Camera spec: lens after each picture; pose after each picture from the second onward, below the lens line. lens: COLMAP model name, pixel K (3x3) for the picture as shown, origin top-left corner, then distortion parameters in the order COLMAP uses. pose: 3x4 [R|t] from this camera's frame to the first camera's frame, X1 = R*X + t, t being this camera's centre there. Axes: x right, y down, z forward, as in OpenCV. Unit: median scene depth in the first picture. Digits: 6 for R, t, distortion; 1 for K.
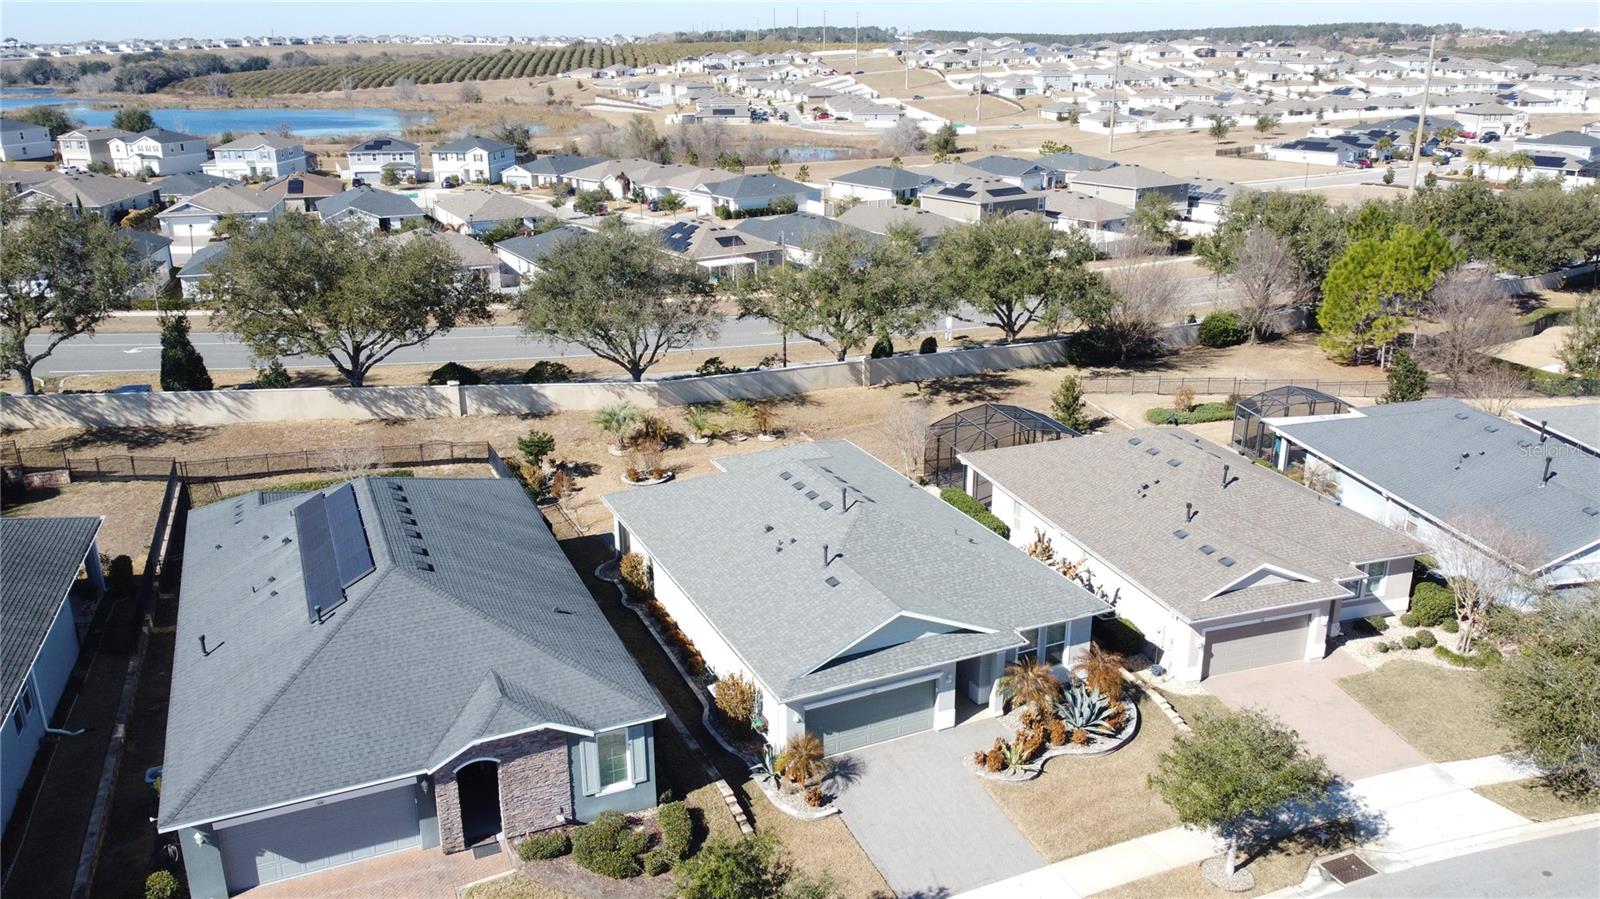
lens RADIAL K [[1206.3, 0, 804.7], [0, 1206.3, 452.1], [0, 0, 1]] dist [0.007116, -0.015818]
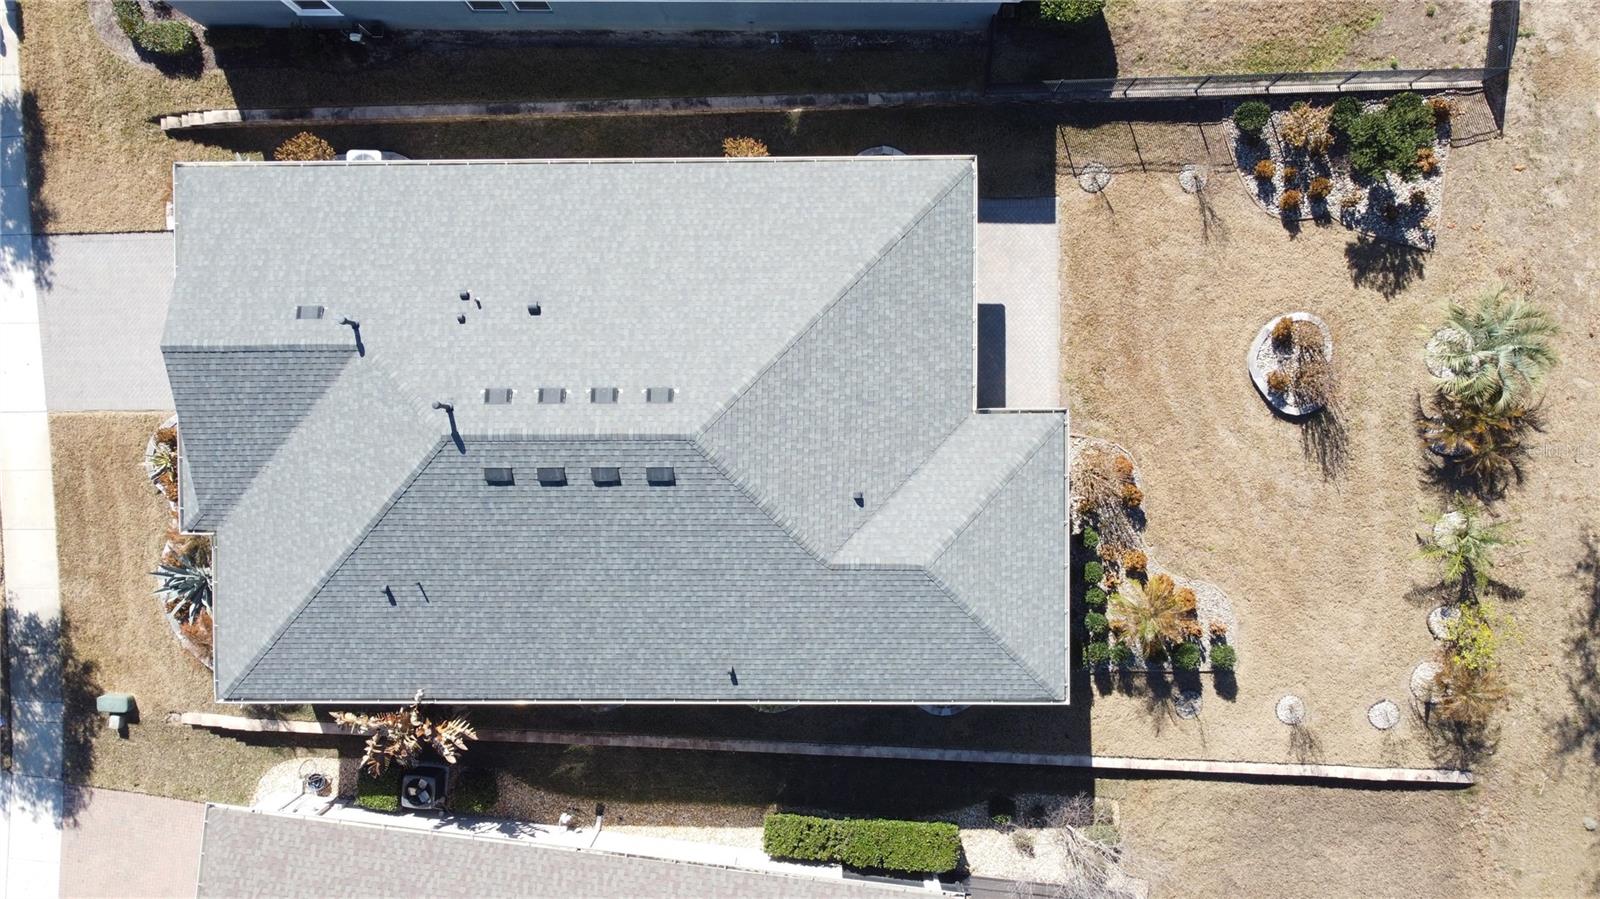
lens RADIAL K [[1206.3, 0, 802.8], [0, 1206.3, 461.4], [0, 0, 1]] dist [0.007116, -0.015818]
pose [[-0.419327, 0.906637, 0.046629, -0.030104], [-0.266727, -0.172134, 0.948276, -0.378581], [0.867768, 0.385201, 0.314005, 0.633805]]
